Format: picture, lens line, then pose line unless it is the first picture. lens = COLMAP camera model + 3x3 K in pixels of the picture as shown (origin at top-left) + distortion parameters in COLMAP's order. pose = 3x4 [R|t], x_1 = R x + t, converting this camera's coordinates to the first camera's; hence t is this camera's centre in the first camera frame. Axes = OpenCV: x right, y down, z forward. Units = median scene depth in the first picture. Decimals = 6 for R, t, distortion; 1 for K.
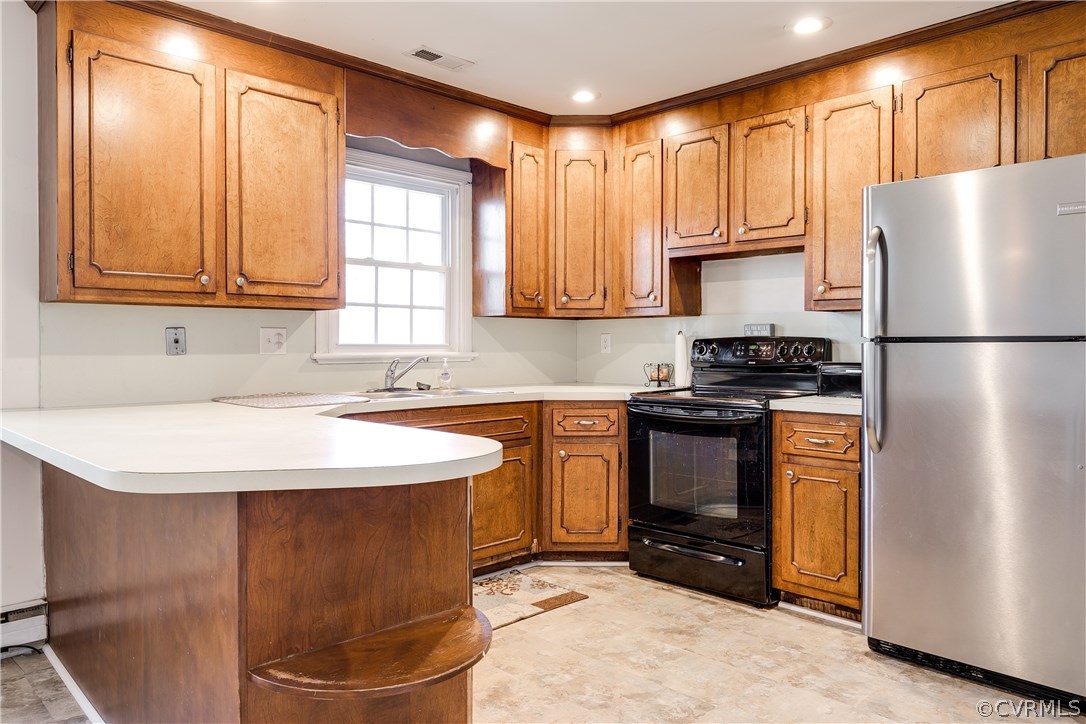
lens RADIAL K [[771.9, 0, 539.7], [0, 771.9, 355.2], [0, 0, 1]] dist [0.003675, 0.000892]
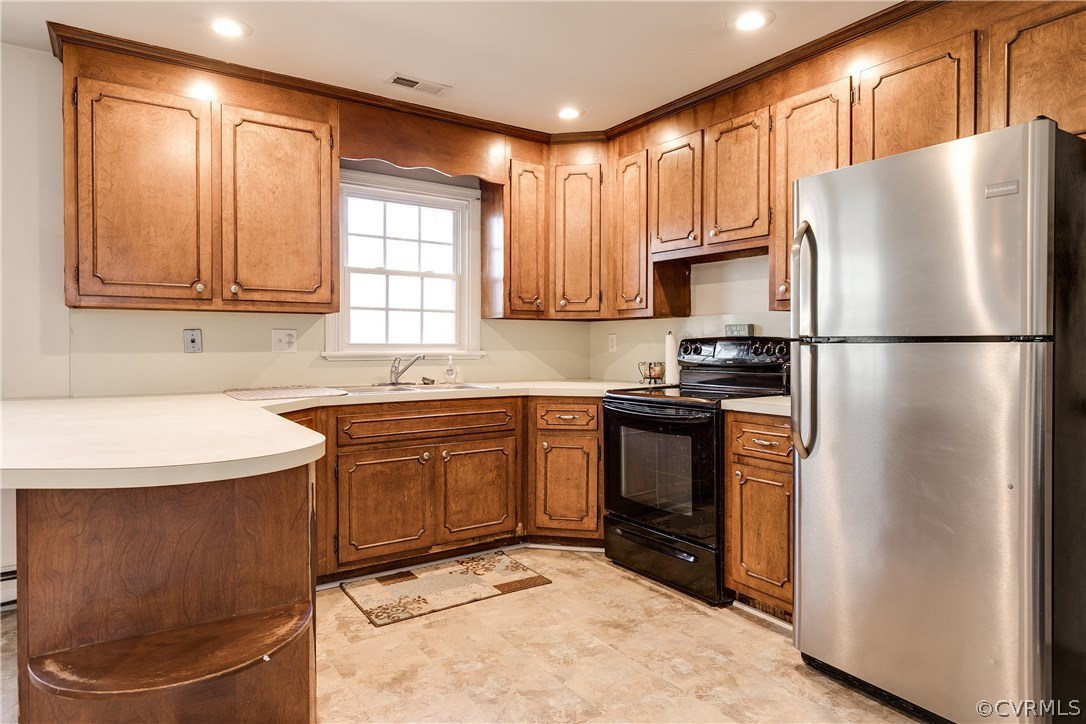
lens RADIAL K [[645.1, 0, 540.5], [0, 645.1, 351.3], [0, 0, 1]] dist [0.000980, 0.005108]
pose [[0.982710, 0.003643, -0.185115, 0.226117], [-0.003904, 0.999992, -0.001047, -0.003311], [0.185109, 0.001751, 0.982716, 0.134339]]
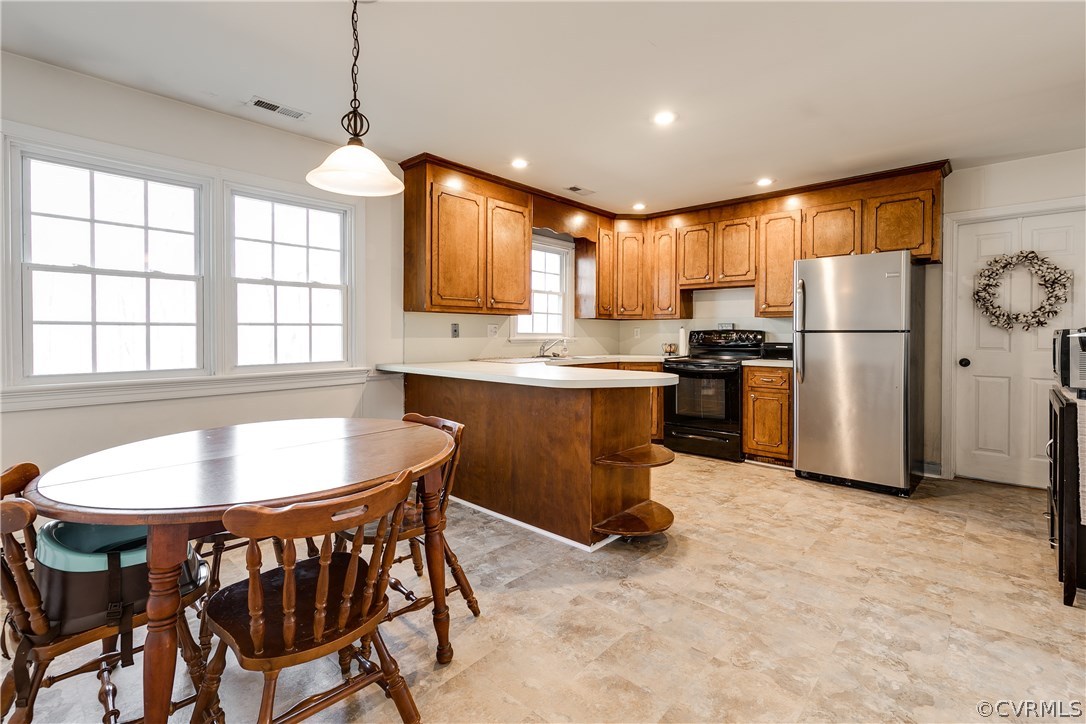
lens RADIAL K [[502.7, 0, 542.9], [0, 502.7, 341.0], [0, 0, 1]] dist [0.007552, -0.001521]
pose [[0.998377, 0.002847, 0.056877, -0.313857], [-0.002791, 0.999996, -0.001062, 0.009025], [-0.056880, 0.000902, 0.998381, -0.314621]]
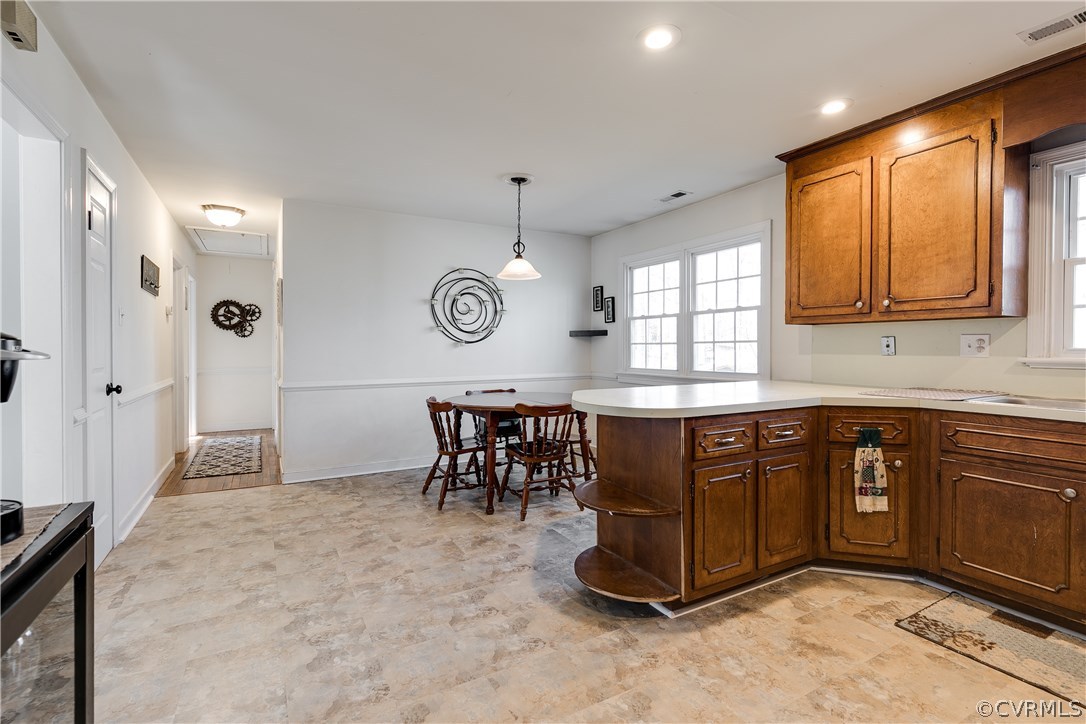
lens RADIAL K [[502.7, 0, 553.1], [0, 502.7, 351.8], [0, 0, 1]] dist [0.007552, -0.001521]
pose [[-0.251080, 0.009658, -0.967918, 0.605698], [-0.017366, 0.999744, 0.014480, -0.009627], [0.967810, 0.020445, -0.250848, 0.619157]]
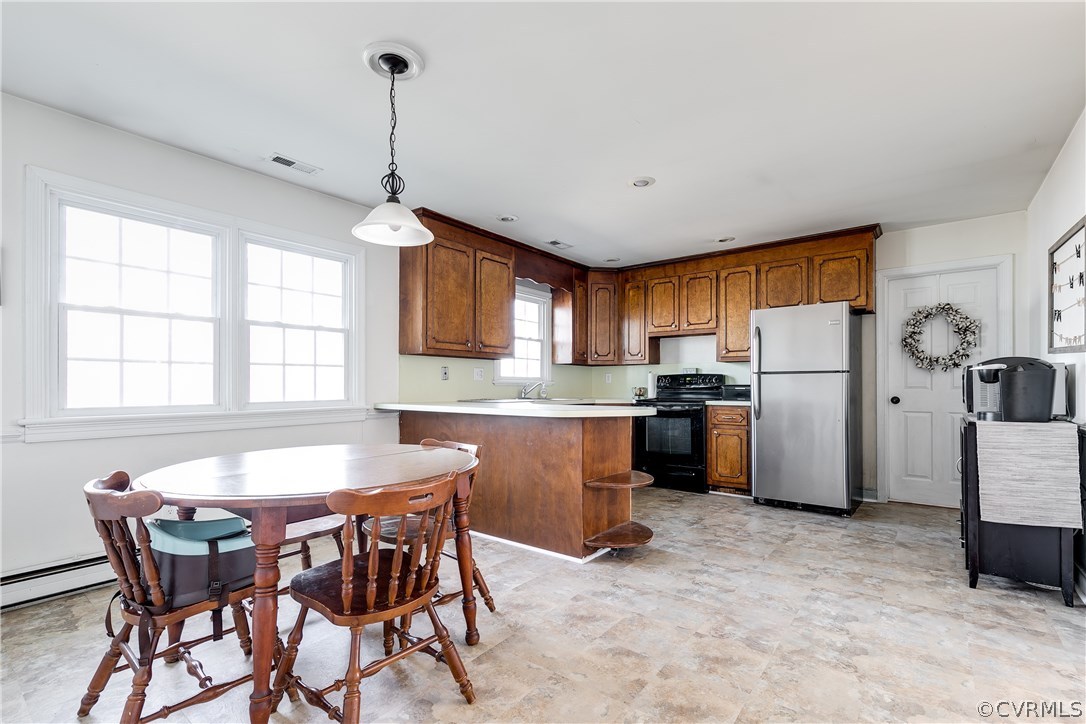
lens RADIAL K [[502.7, 0, 540.6], [0, 502.7, 386.0], [0, 0, 1]] dist [0.007552, -0.001521]
pose [[0.991327, 0.001237, 0.131413, -0.385617], [0.000882, 0.999871, -0.016063, 0.039255], [-0.131416, 0.016039, 0.991198, -0.411229]]
